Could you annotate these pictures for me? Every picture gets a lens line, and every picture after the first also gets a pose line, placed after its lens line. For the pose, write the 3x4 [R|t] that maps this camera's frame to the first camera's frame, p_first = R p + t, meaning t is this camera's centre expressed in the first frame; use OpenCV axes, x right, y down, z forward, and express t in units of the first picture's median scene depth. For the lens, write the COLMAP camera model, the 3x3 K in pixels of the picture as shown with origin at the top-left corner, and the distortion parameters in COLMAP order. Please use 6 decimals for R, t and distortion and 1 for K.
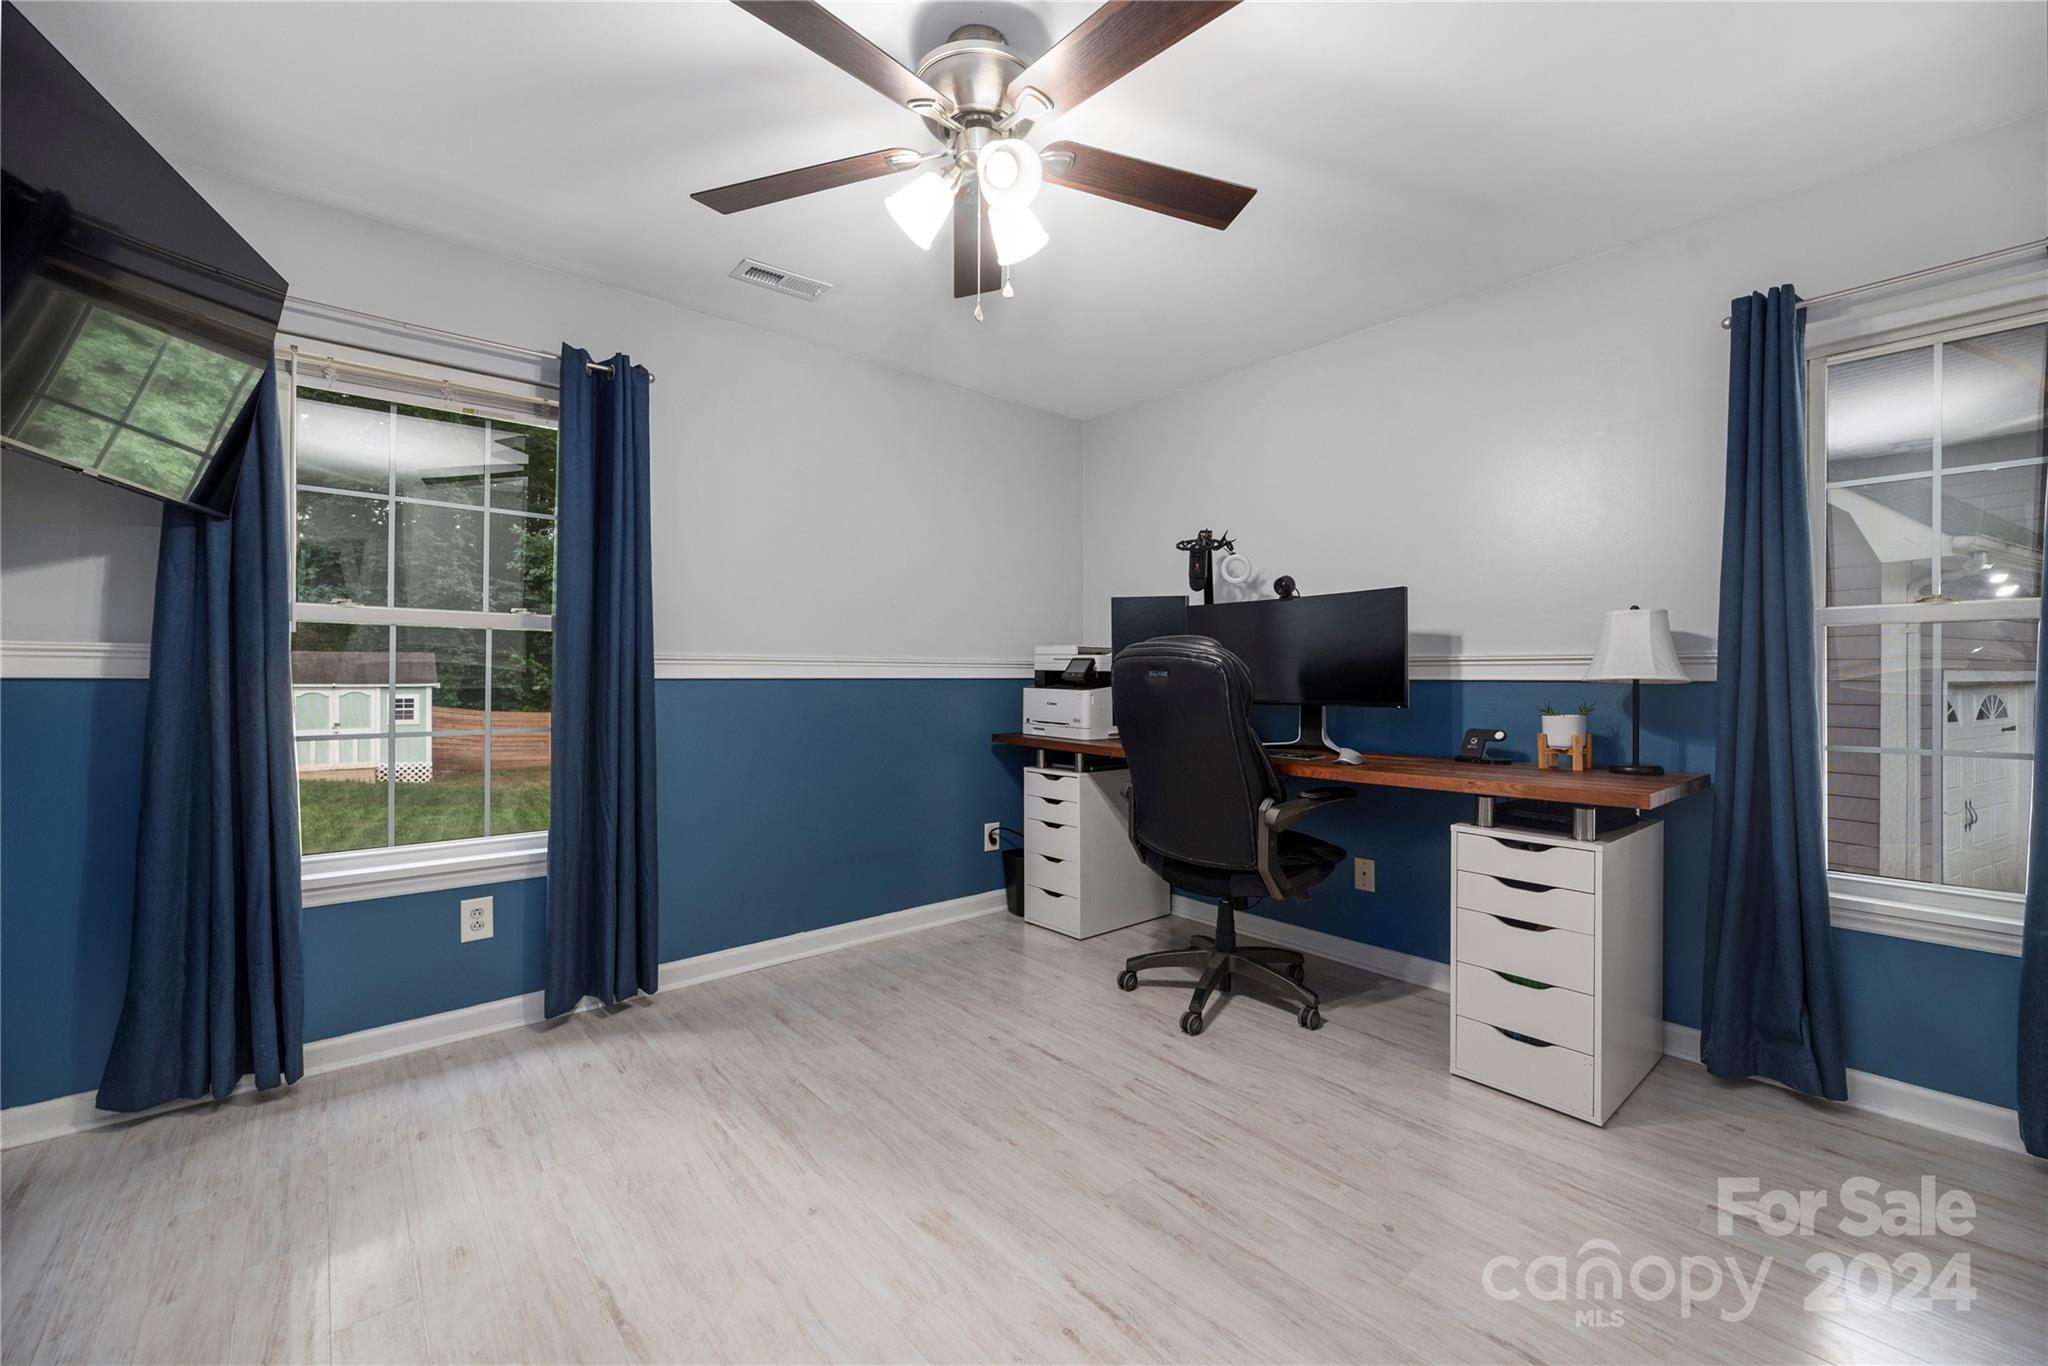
lens RADIAL K [[836.7, 0, 1018.6], [0, 836.7, 682.7], [0, 0, 1]] dist [-0.000638, 0.000181]
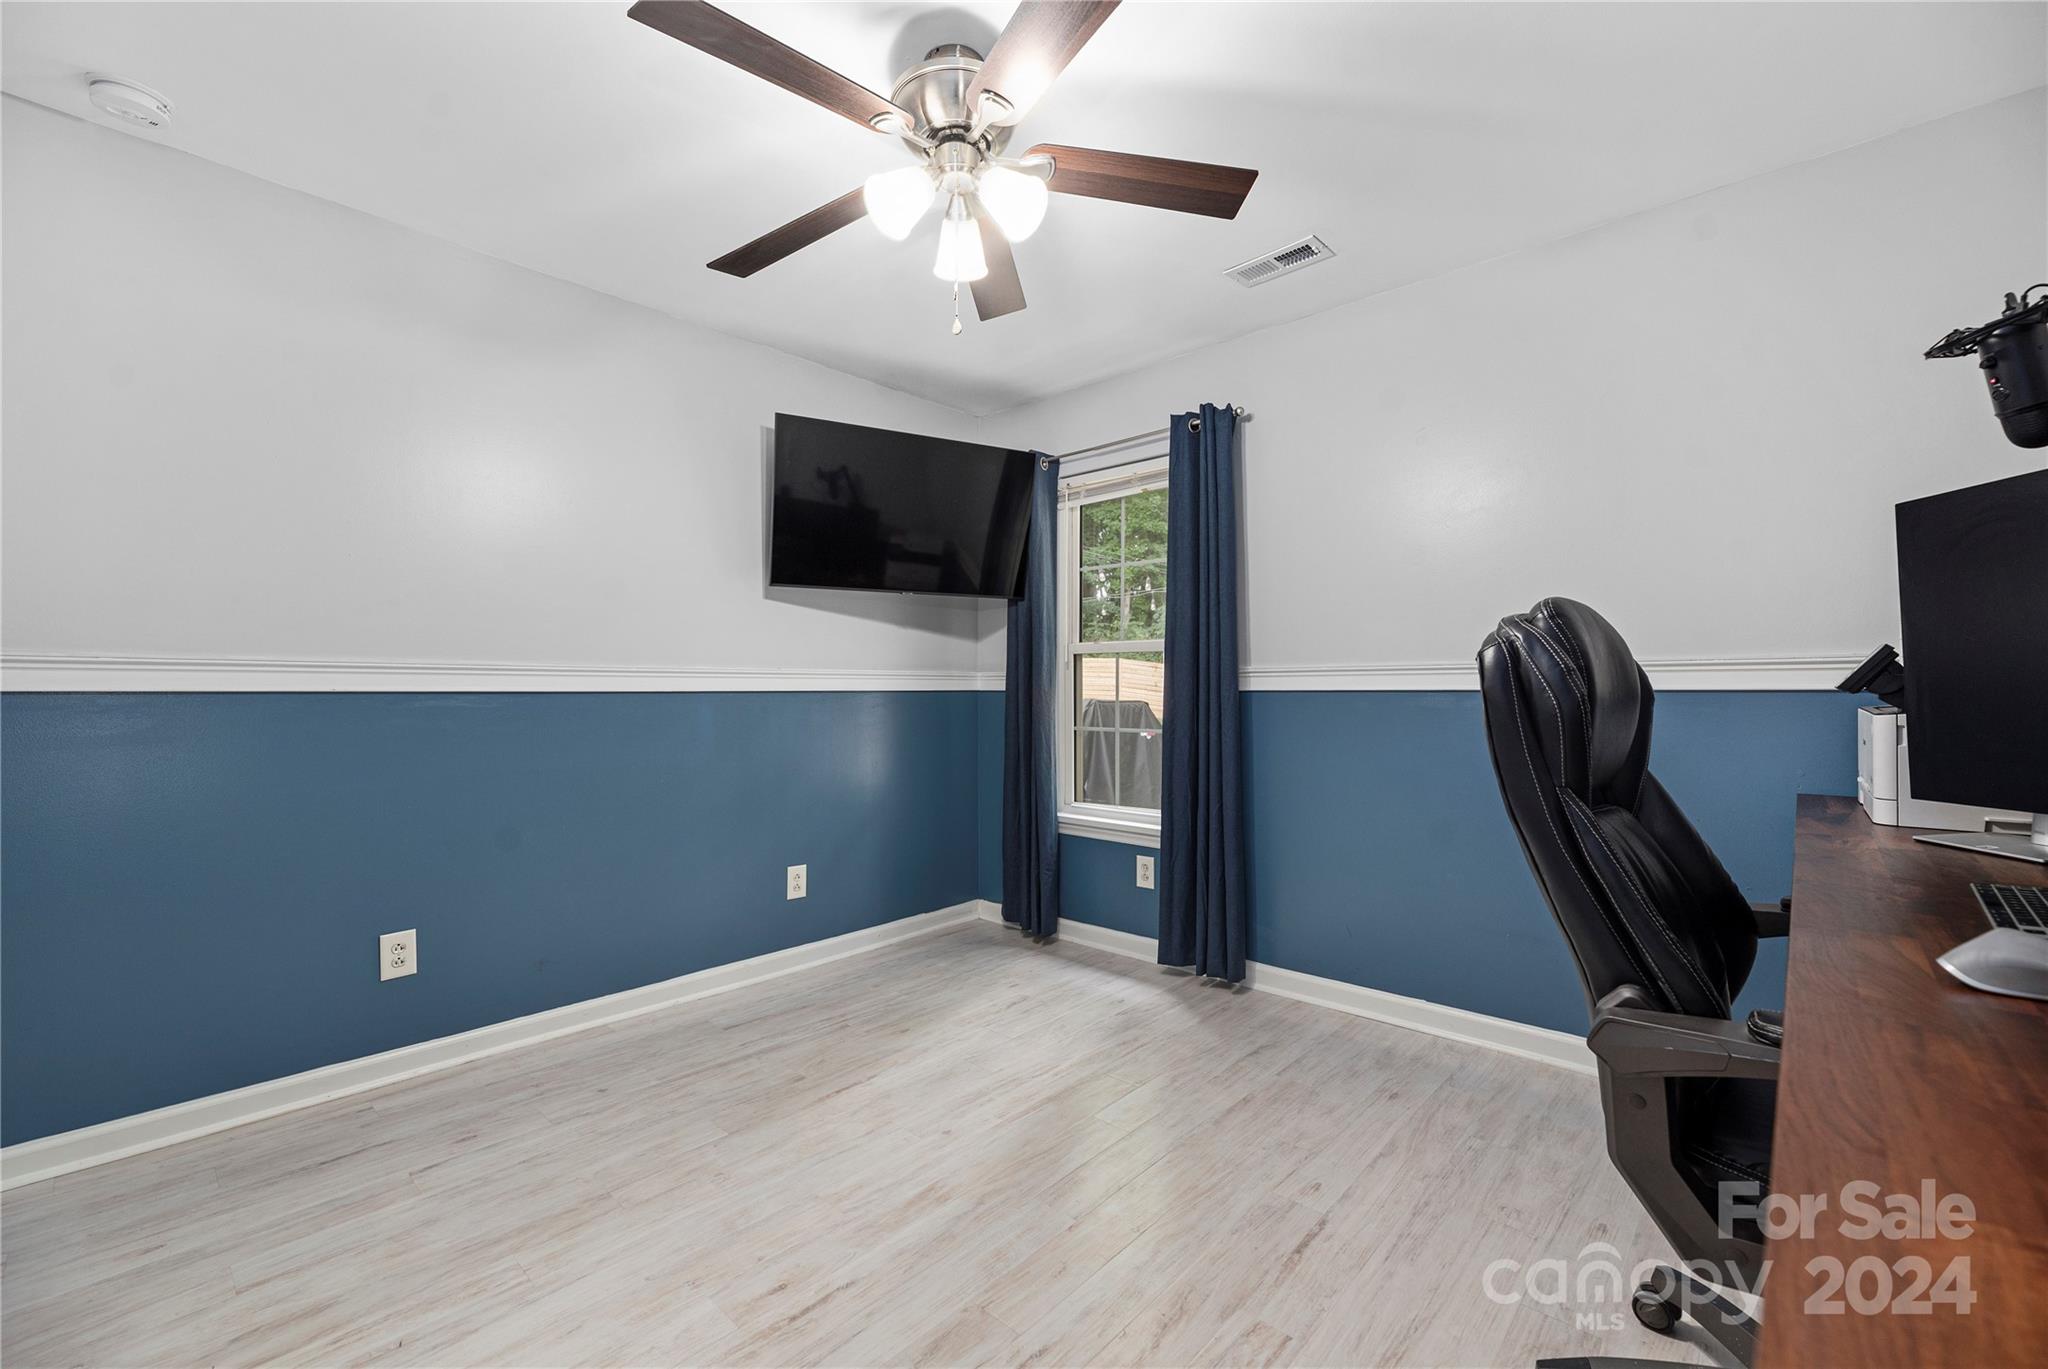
lens RADIAL K [[836.7, 0, 1012.1], [0, 836.7, 682.0], [0, 0, 1]] dist [-0.000638, 0.000181]
pose [[0.113872, -0.010244, -0.993443, 0.650999], [-0.006710, 0.999916, -0.011080, -0.000829], [0.993473, 0.007928, 0.113793, 0.642405]]
